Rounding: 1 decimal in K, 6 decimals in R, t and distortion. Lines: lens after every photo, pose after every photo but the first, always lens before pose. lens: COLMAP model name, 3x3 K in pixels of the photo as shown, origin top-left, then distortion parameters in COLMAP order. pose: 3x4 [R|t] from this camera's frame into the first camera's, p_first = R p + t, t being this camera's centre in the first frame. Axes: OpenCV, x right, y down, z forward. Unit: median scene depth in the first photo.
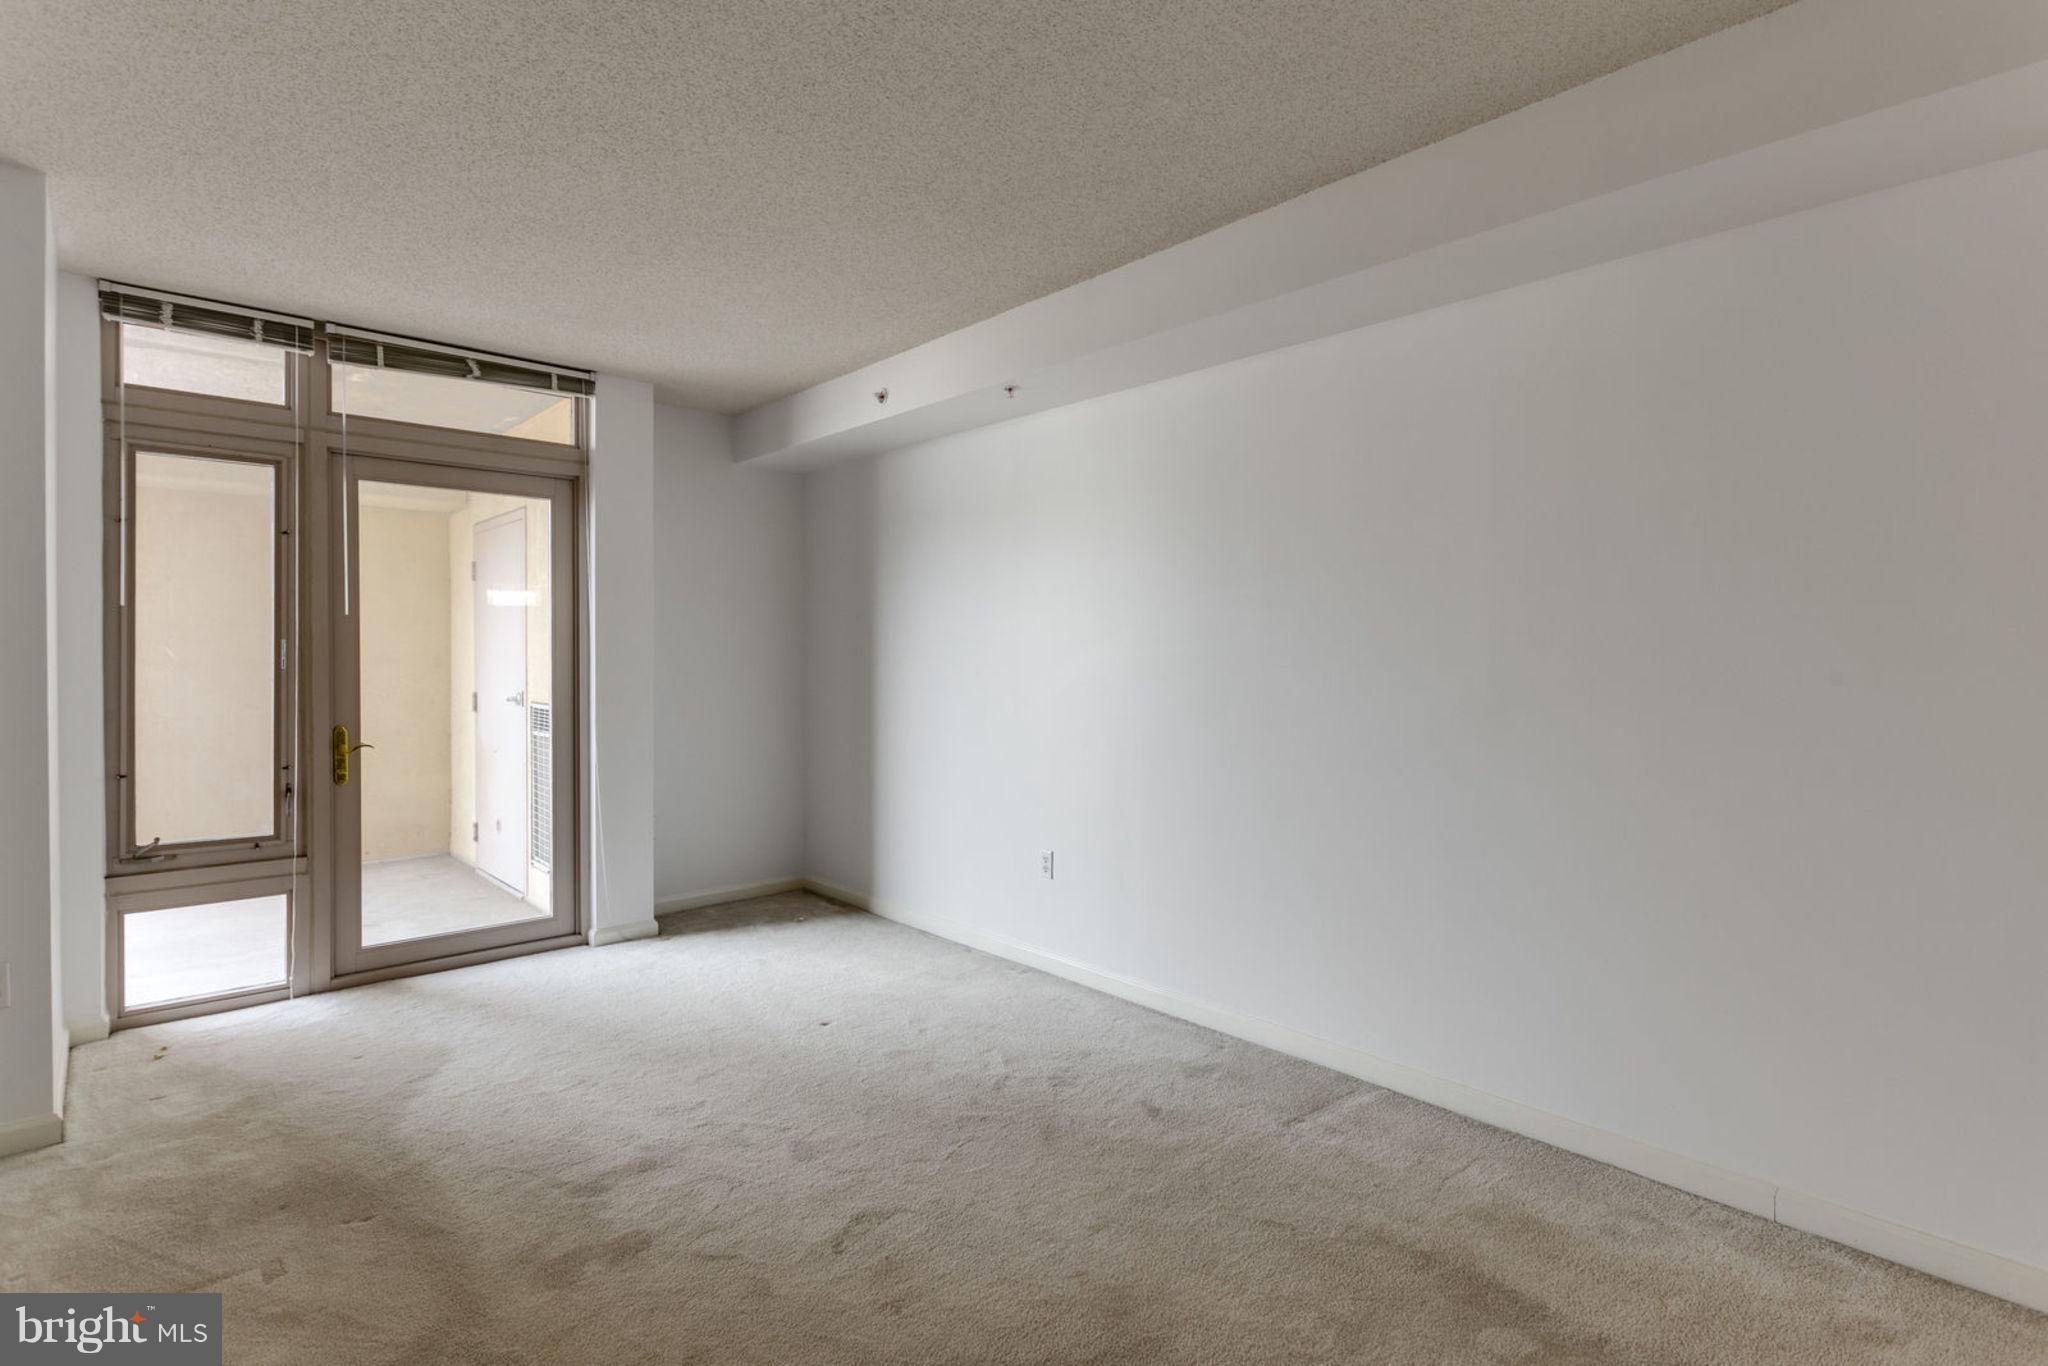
lens RADIAL K [[1001.3, 0, 1005.3], [0, 1001.3, 673.6], [0, 0, 1]] dist [0.000814, -0.000624]
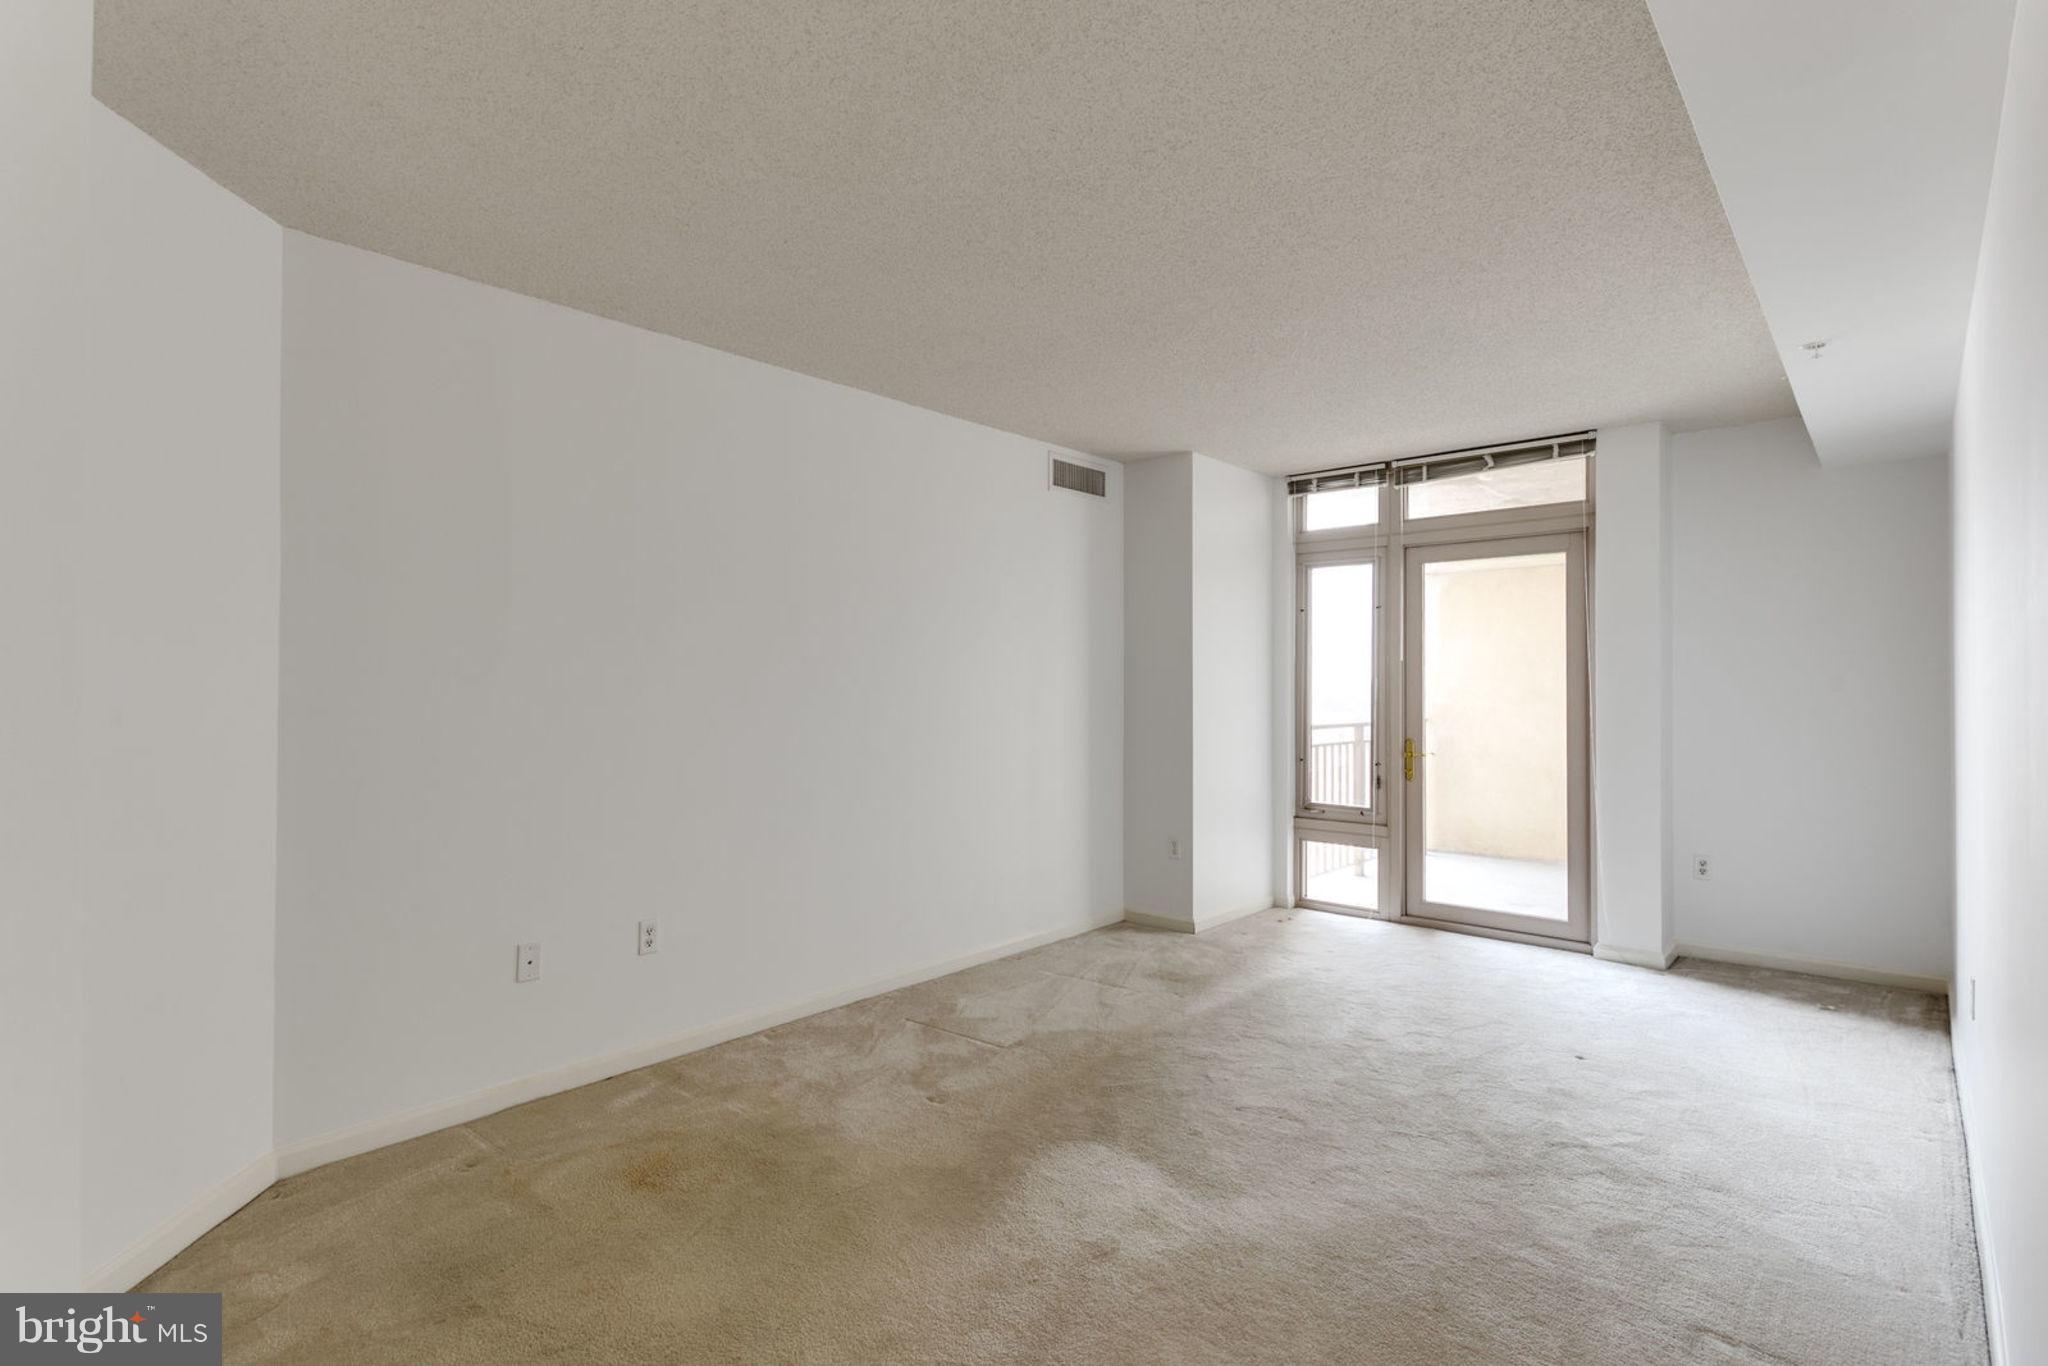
lens RADIAL K [[1001.3, 0, 1005.3], [0, 1001.3, 673.6], [0, 0, 1]] dist [0.000814, -0.000624]
pose [[0.094728, -0.015194, -0.995387, 0.702910], [-0.018001, 0.999694, -0.016973, -0.005740], [0.995340, 0.019526, 0.094426, 0.299441]]
